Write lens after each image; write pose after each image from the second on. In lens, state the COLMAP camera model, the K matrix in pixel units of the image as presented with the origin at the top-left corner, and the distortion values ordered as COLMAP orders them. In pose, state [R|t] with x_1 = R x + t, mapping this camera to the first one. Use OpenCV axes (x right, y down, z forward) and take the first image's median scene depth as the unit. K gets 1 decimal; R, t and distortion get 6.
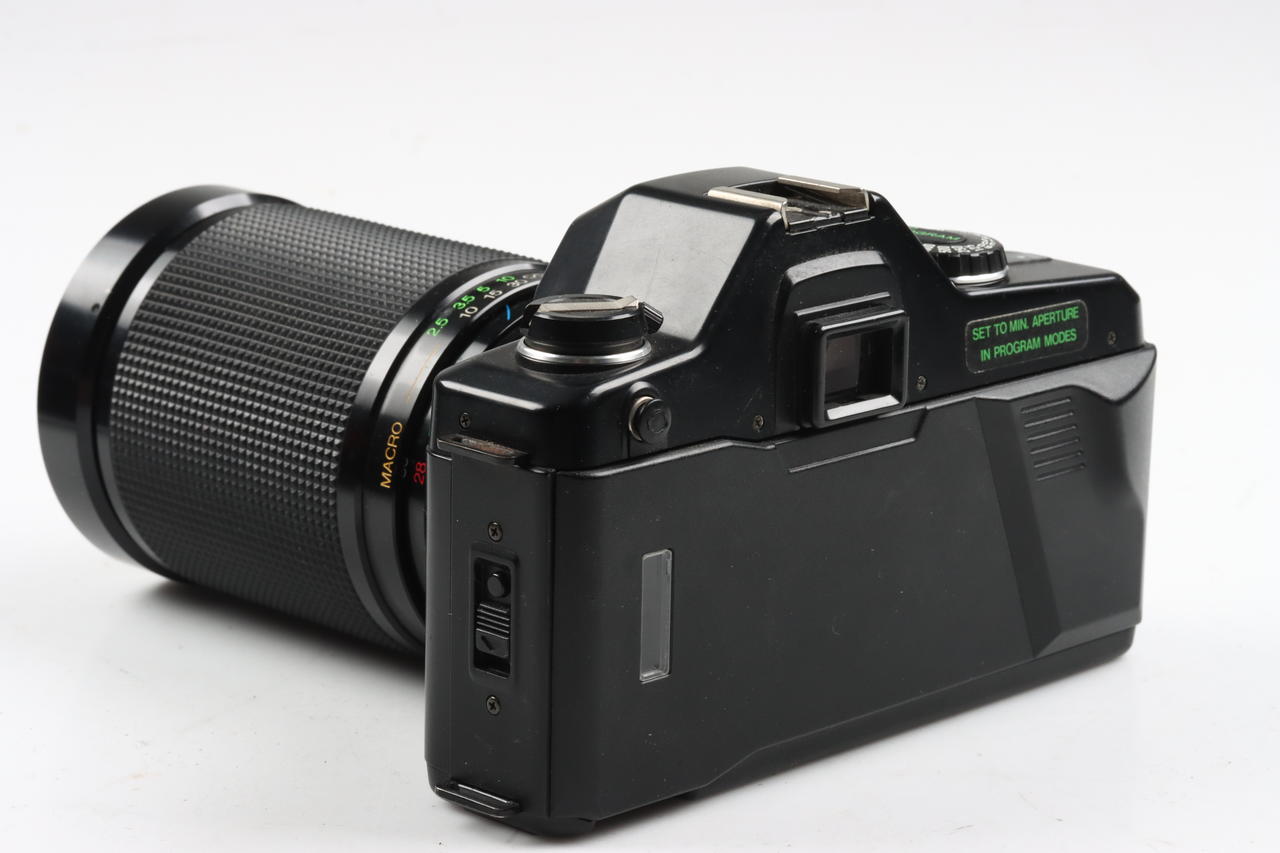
lens RADIAL K [[3650.0, 0, 639.7], [0, 3650.0, 427.5], [0, 0, 1]] dist [0.339835, 0.000000]
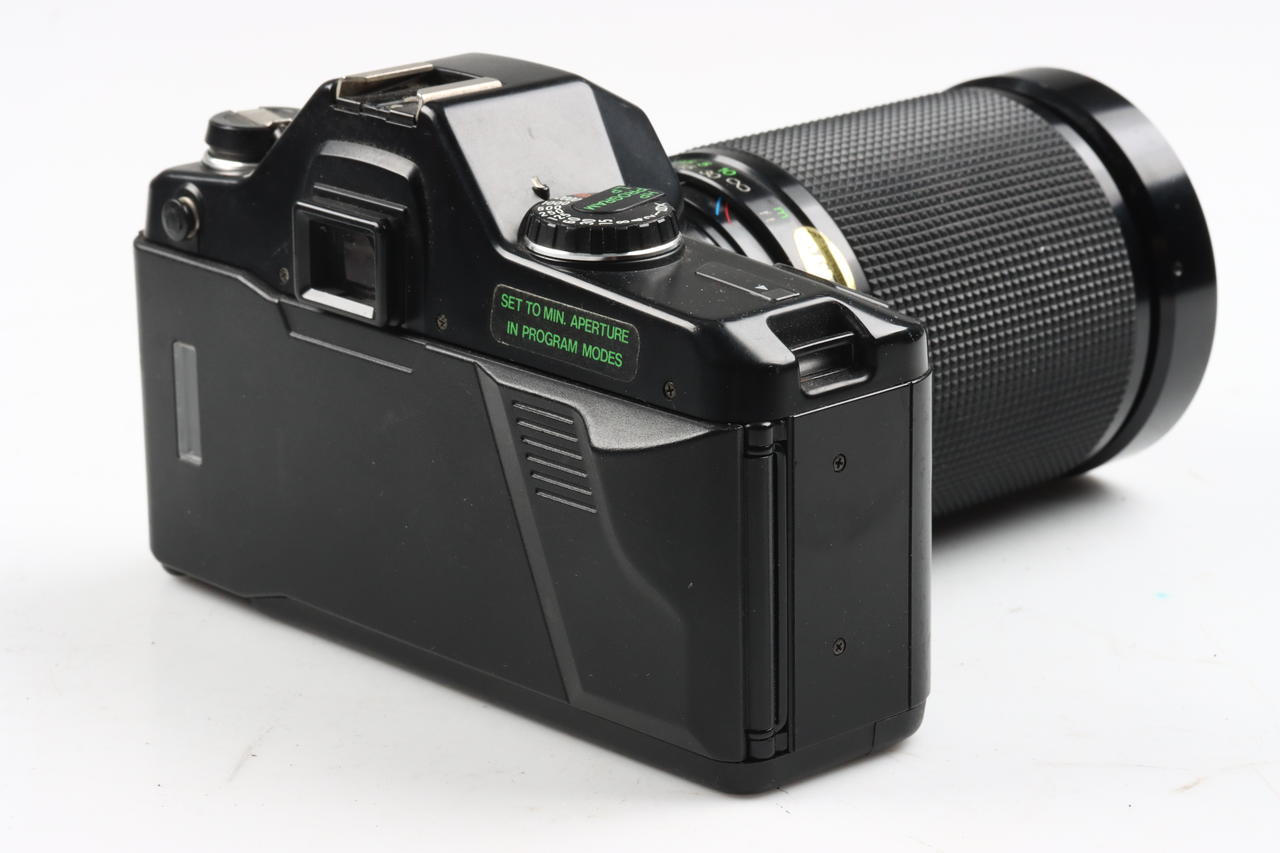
lens RADIAL K [[3650.0, 0, 640.2], [0, 3650.0, 425.8], [0, 0, 1]] dist [0.339835, 0.000000]
pose [[-0.033247, 0.277778, -0.960070, 0.950269], [-0.243071, 0.929511, 0.277354, -0.251122], [0.969439, 0.242586, 0.036617, 0.994773]]
